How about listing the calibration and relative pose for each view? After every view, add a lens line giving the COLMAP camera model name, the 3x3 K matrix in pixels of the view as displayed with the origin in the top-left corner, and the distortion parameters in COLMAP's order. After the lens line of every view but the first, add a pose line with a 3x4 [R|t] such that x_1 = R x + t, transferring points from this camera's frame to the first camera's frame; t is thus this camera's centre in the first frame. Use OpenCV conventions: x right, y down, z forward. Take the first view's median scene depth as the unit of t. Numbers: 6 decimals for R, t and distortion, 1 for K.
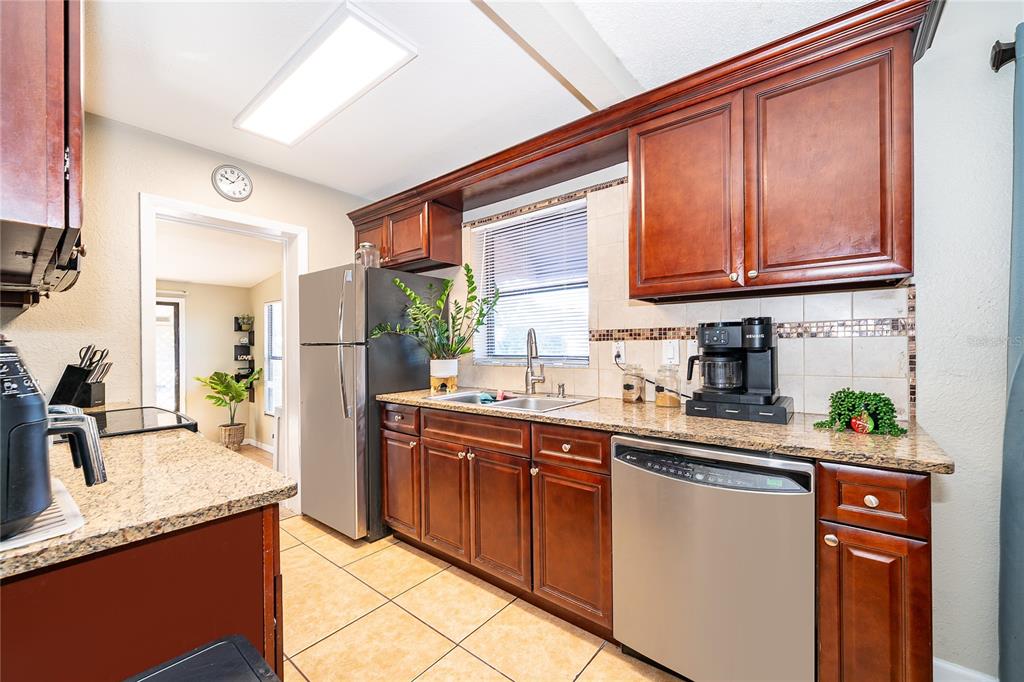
lens RADIAL K [[412.8, 0, 508.0], [0, 412.8, 345.8], [0, 0, 1]] dist [-0.001304, 0.000236]
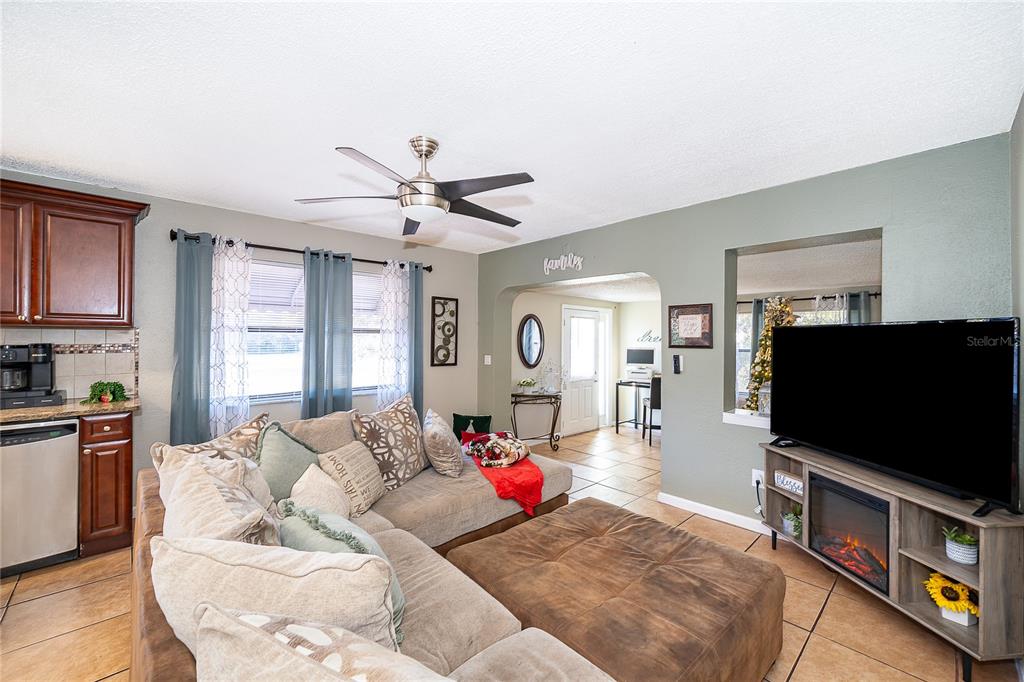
lens RADIAL K [[412.8, 0, 513.6], [0, 412.8, 337.6], [0, 0, 1]] dist [-0.001304, 0.000236]
pose [[0.131932, 0.005954, 0.991241, -0.823864], [-0.012838, 0.999908, -0.004297, -0.115577], [-0.991176, -0.012158, 0.131997, -1.150534]]
